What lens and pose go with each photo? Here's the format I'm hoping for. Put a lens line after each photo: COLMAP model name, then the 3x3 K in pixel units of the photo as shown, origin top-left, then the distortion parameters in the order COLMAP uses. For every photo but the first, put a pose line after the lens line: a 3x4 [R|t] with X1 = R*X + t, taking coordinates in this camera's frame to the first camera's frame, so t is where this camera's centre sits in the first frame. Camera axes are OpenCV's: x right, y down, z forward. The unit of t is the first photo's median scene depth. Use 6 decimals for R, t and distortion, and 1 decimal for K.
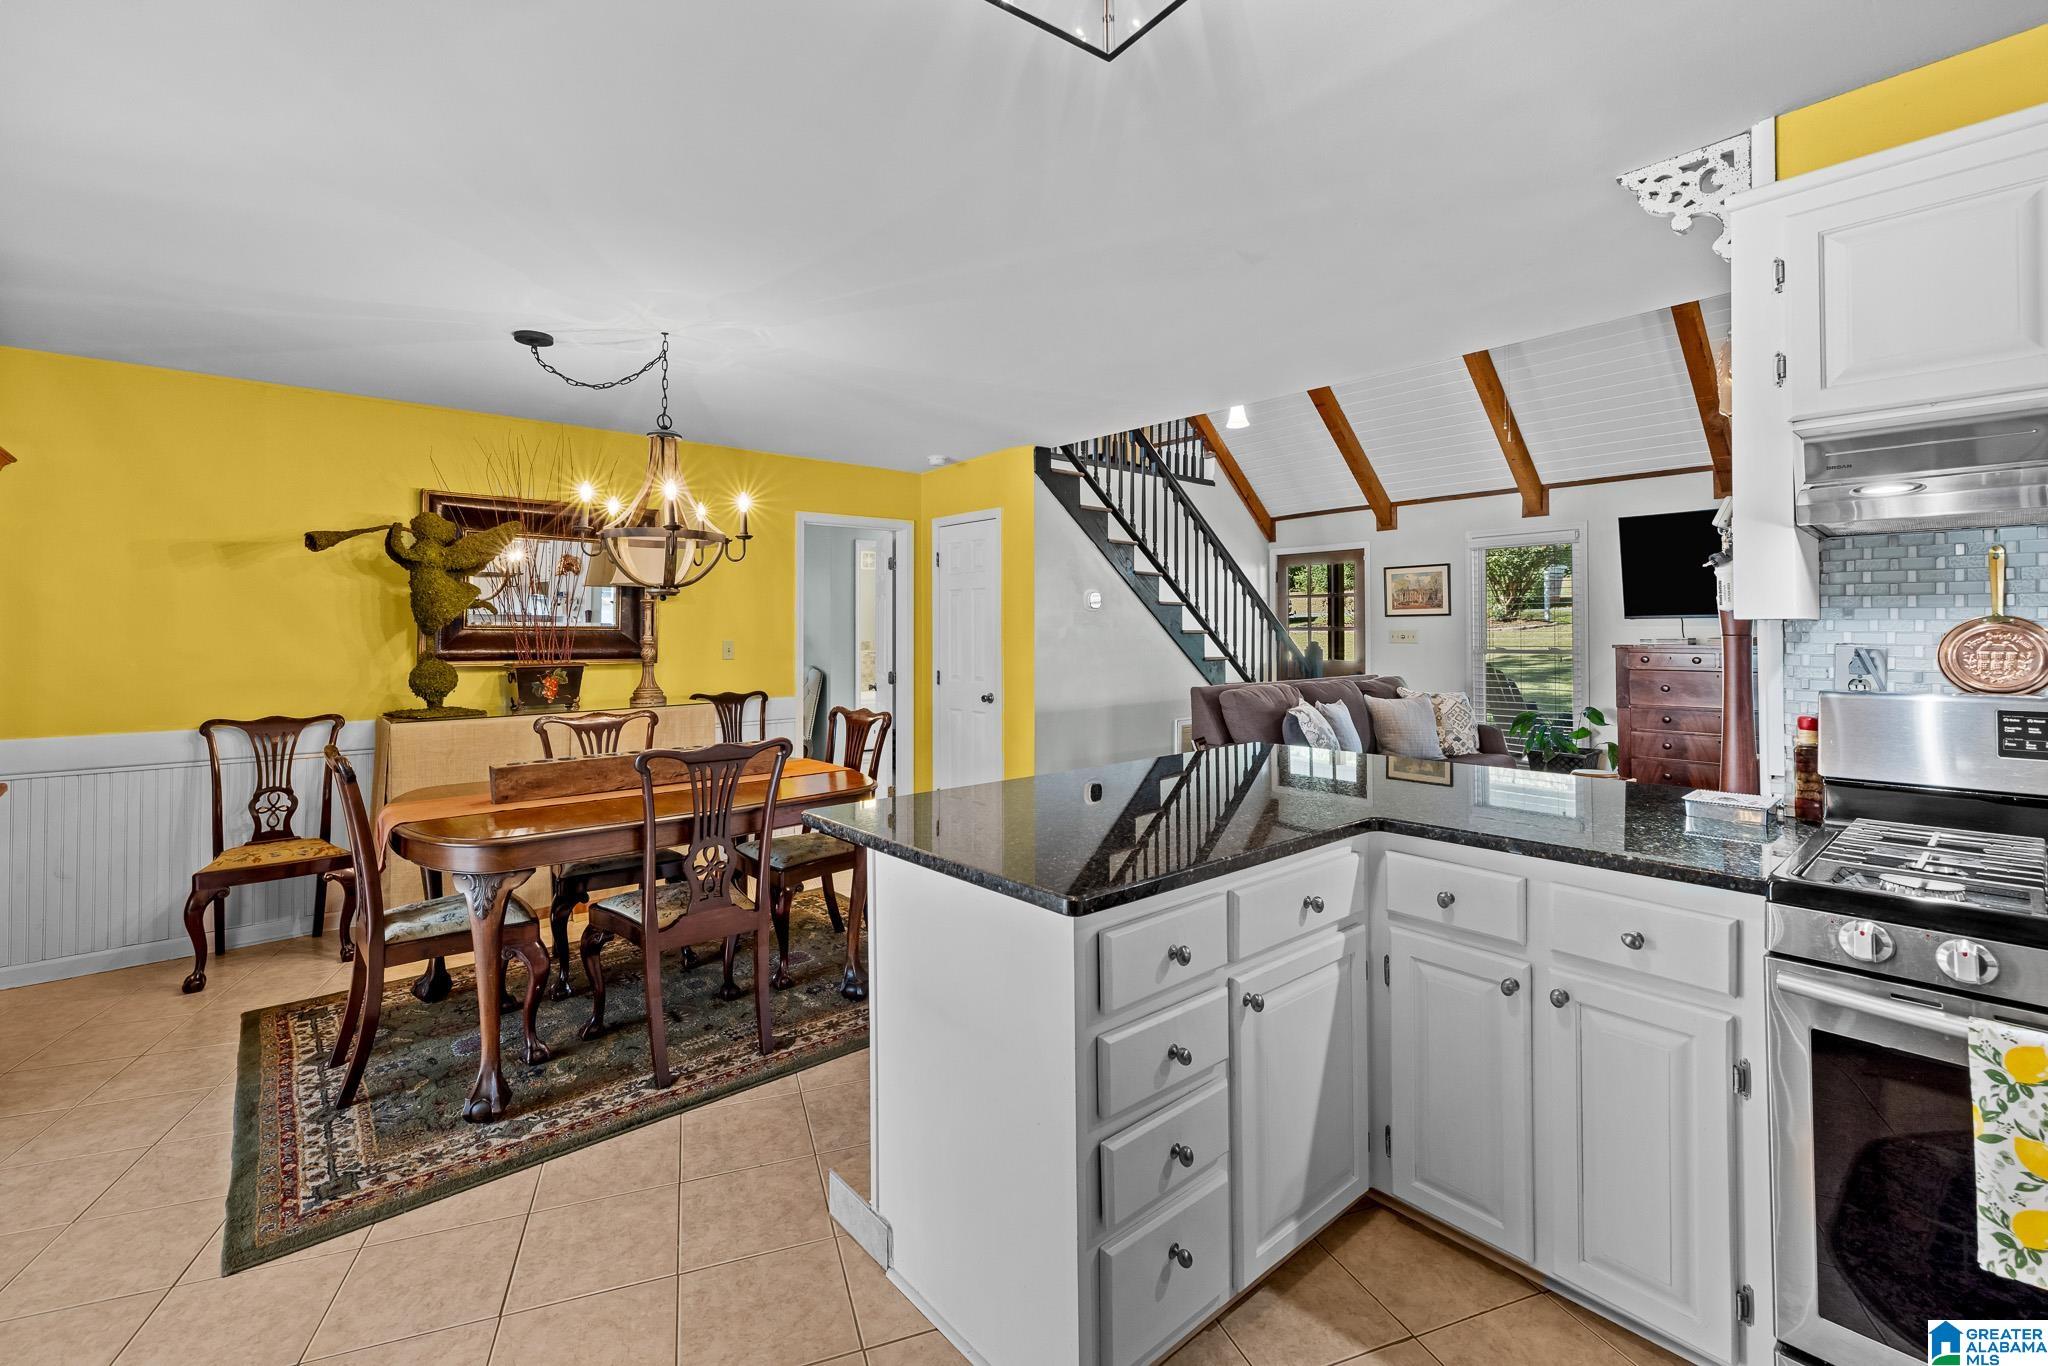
lens RADIAL K [[877.0, 0, 1018.5], [0, 877.0, 638.5], [0, 0, 1]] dist [0.000554, 0.000185]
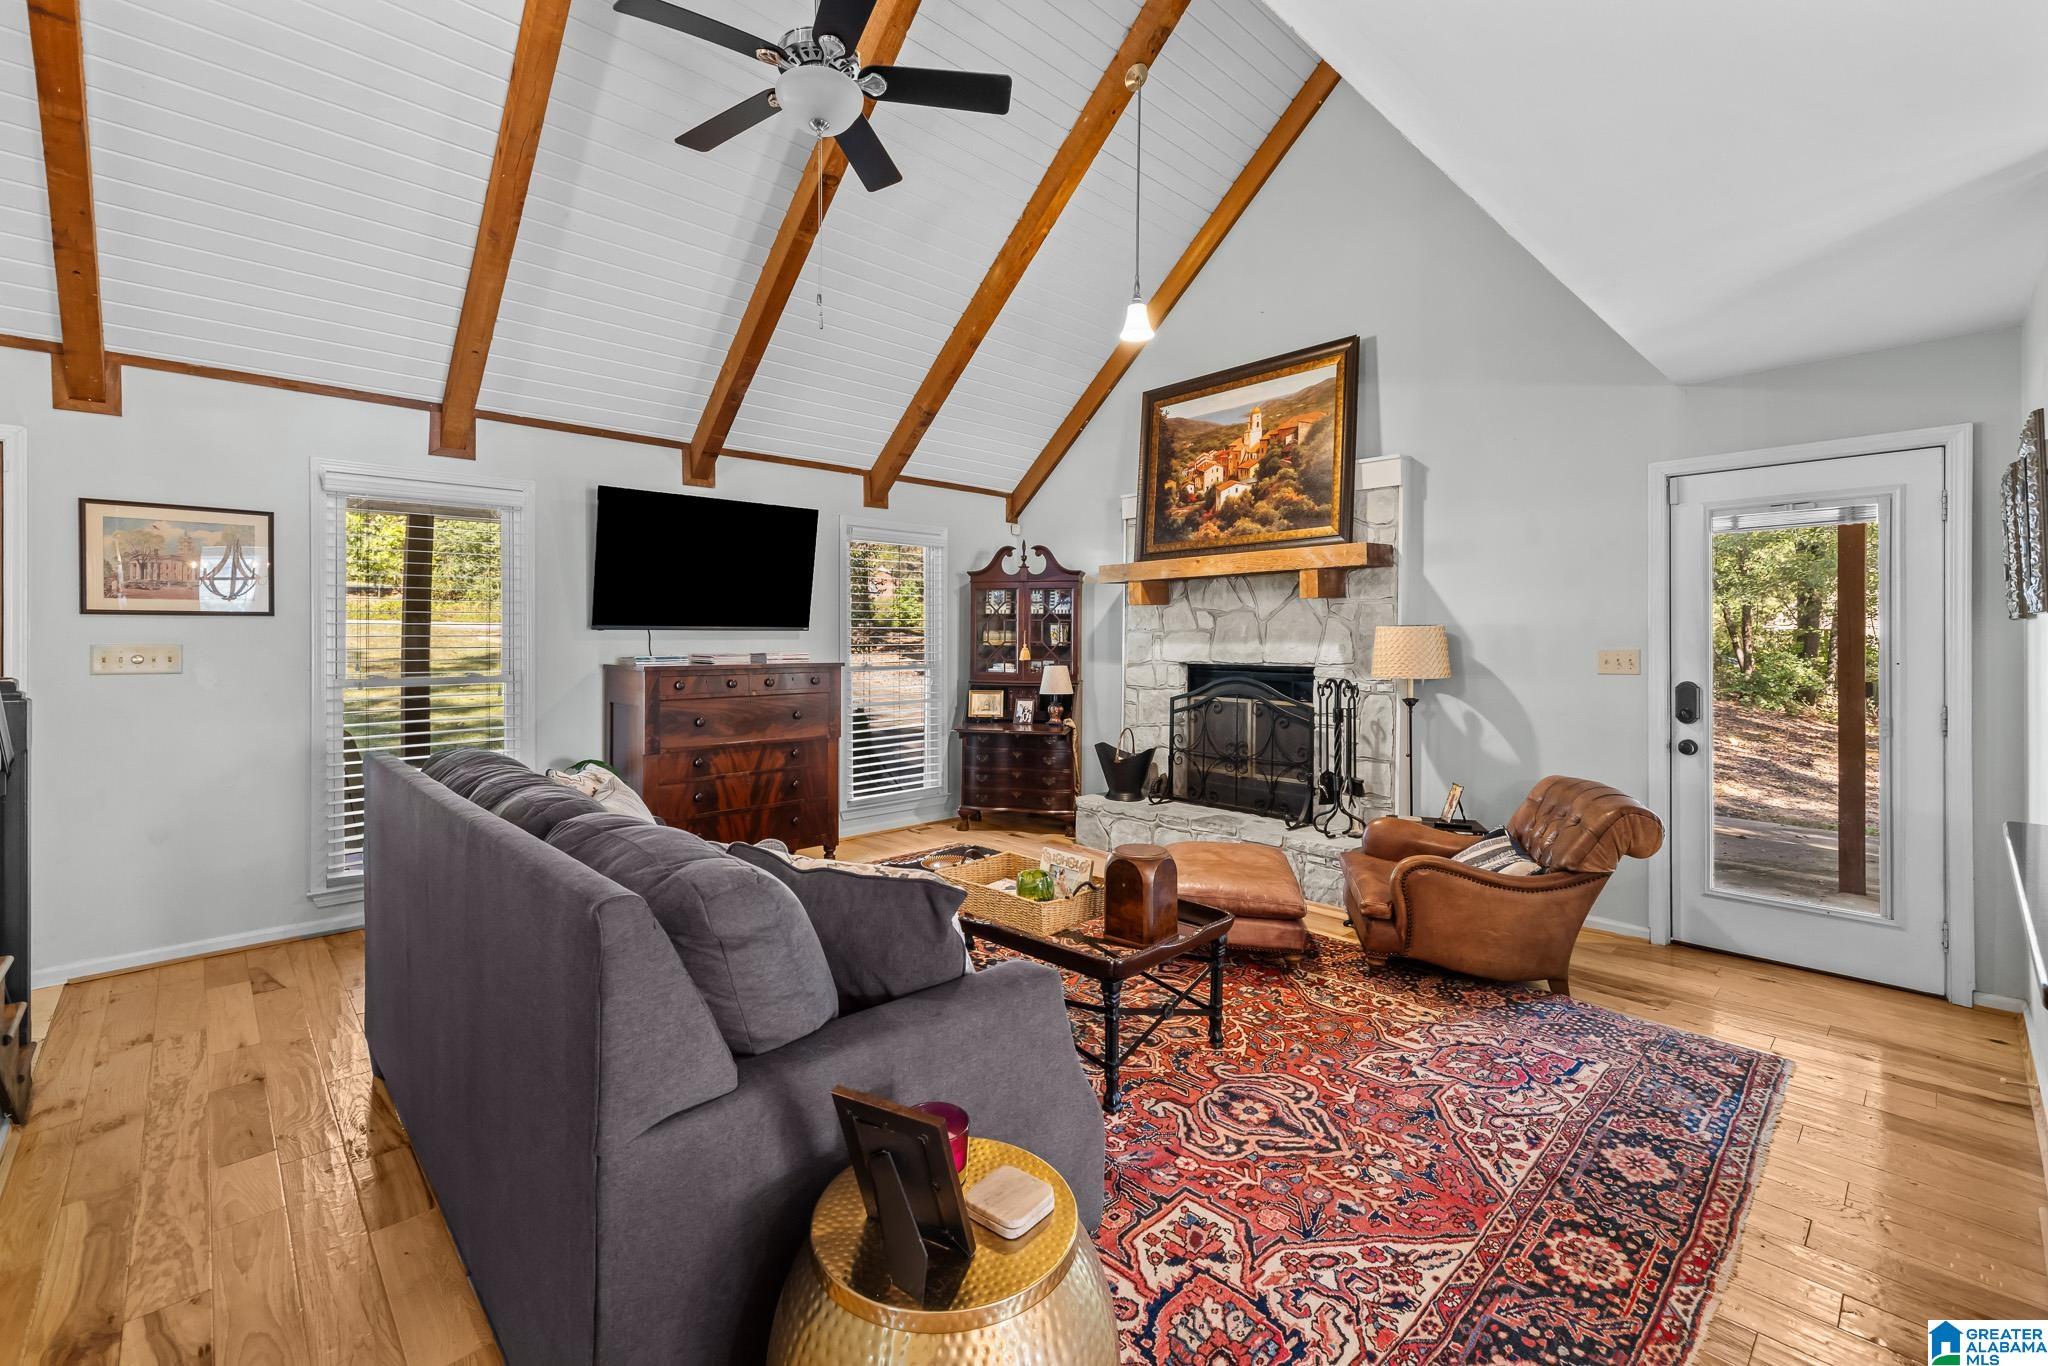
lens RADIAL K [[871.5, 0, 1006.1], [0, 871.5, 638.3], [0, 0, 1]] dist [0.001604, 0.000359]
pose [[-0.037895, 0.007819, 0.999251, -0.022252], [0.011517, 0.999906, -0.007387, -0.006707], [-0.999215, 0.011228, -0.037981, 0.703247]]
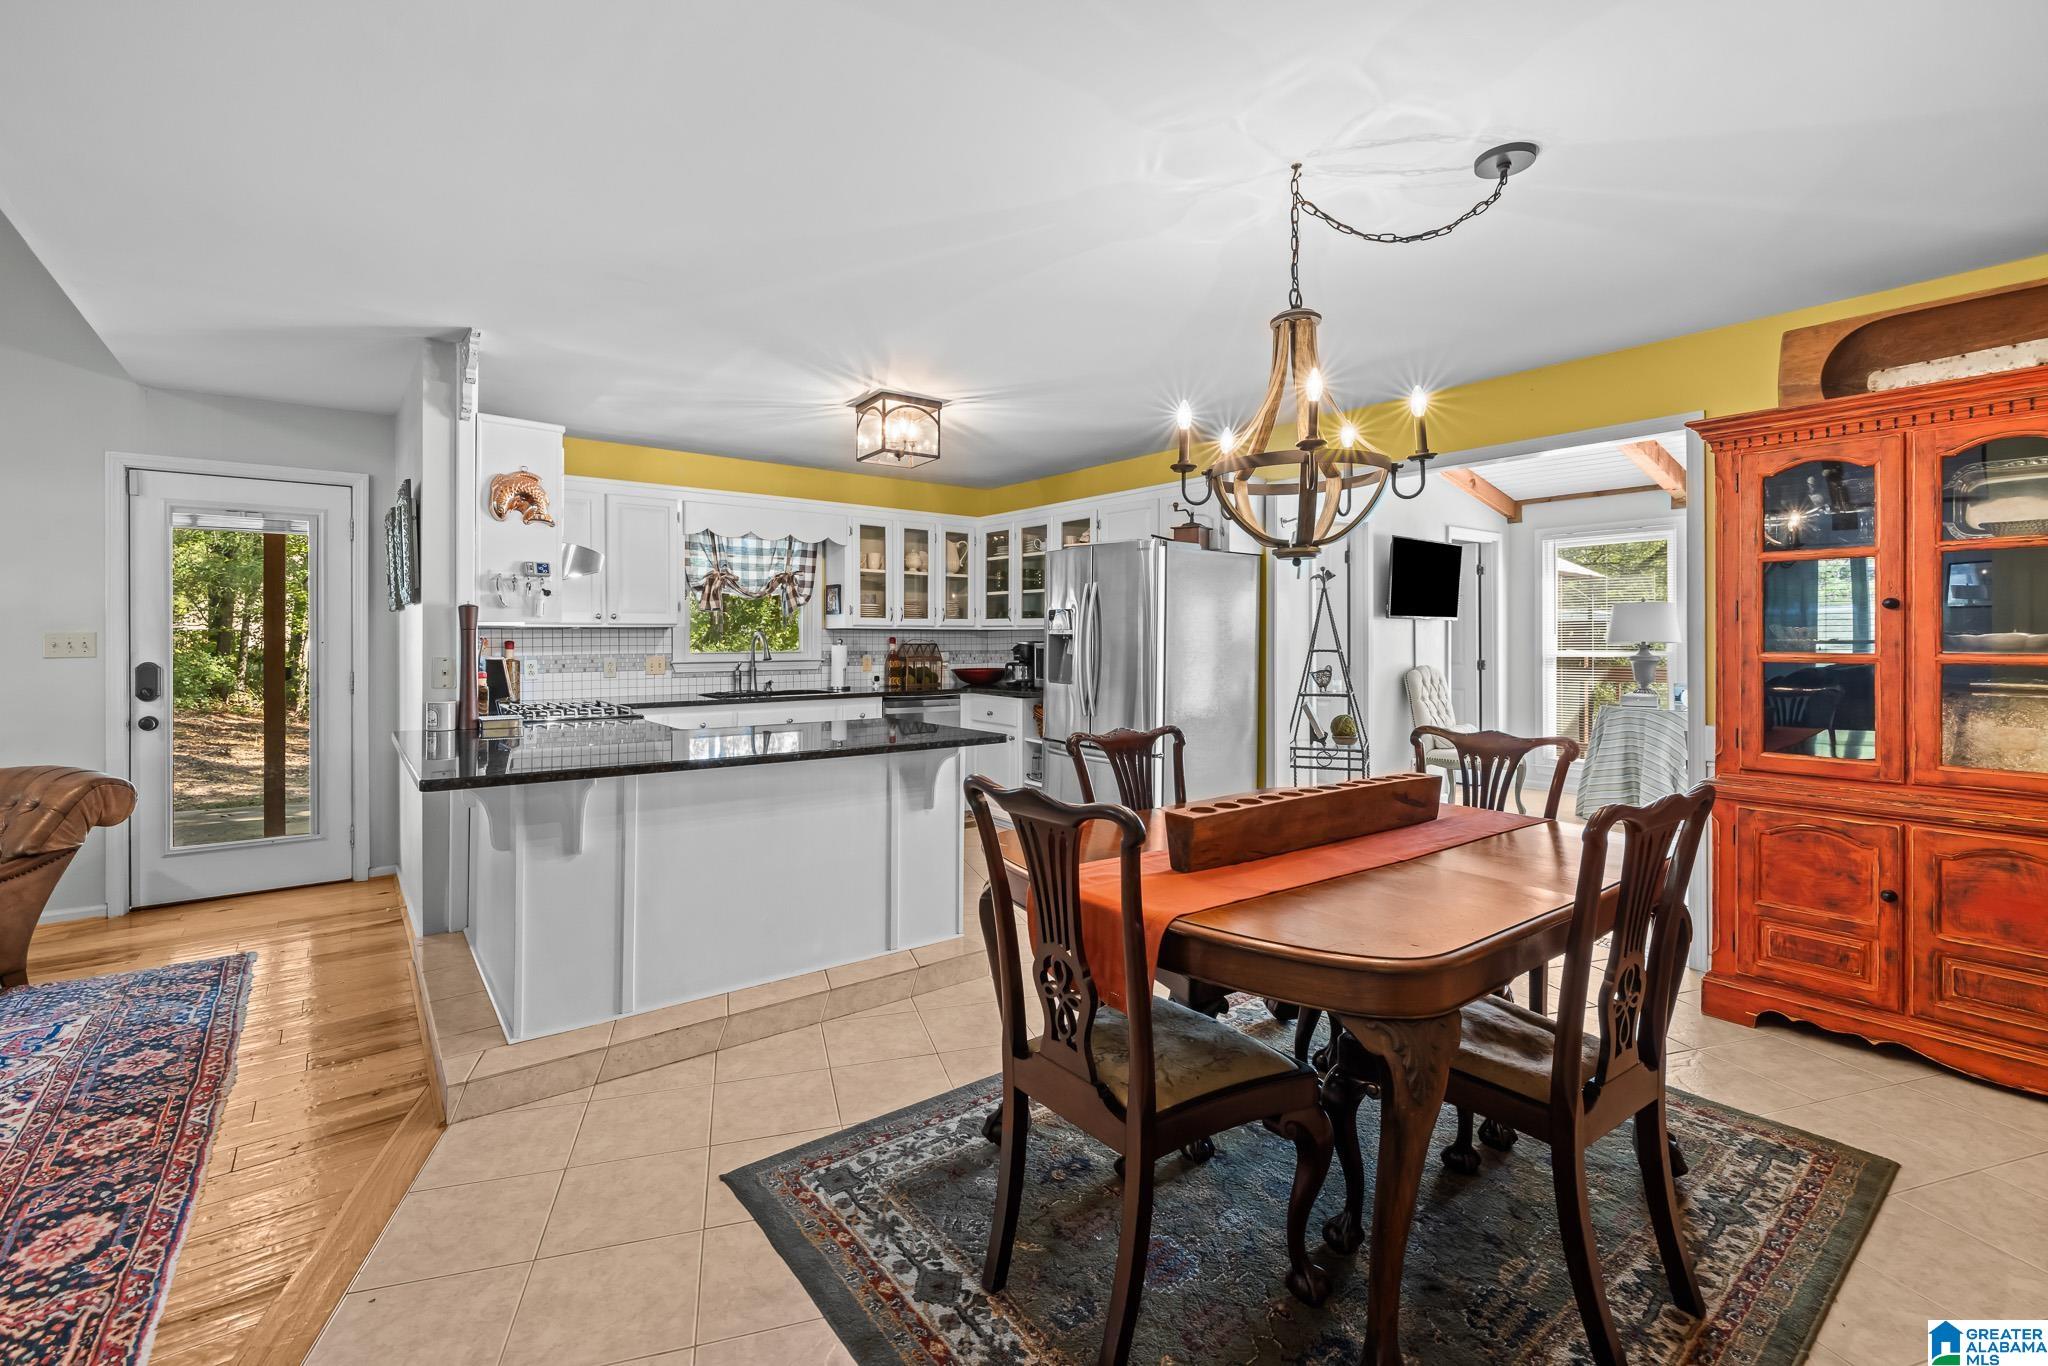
lens RADIAL K [[877.0, 0, 1018.5], [0, 877.0, 638.5], [0, 0, 1]] dist [0.000554, 0.000185]
pose [[-0.998924, 0.008527, 0.045580, -0.108567], [0.008924, 0.999924, 0.008515, 0.006178], [-0.045504, 0.008913, -0.998924, 0.825429]]
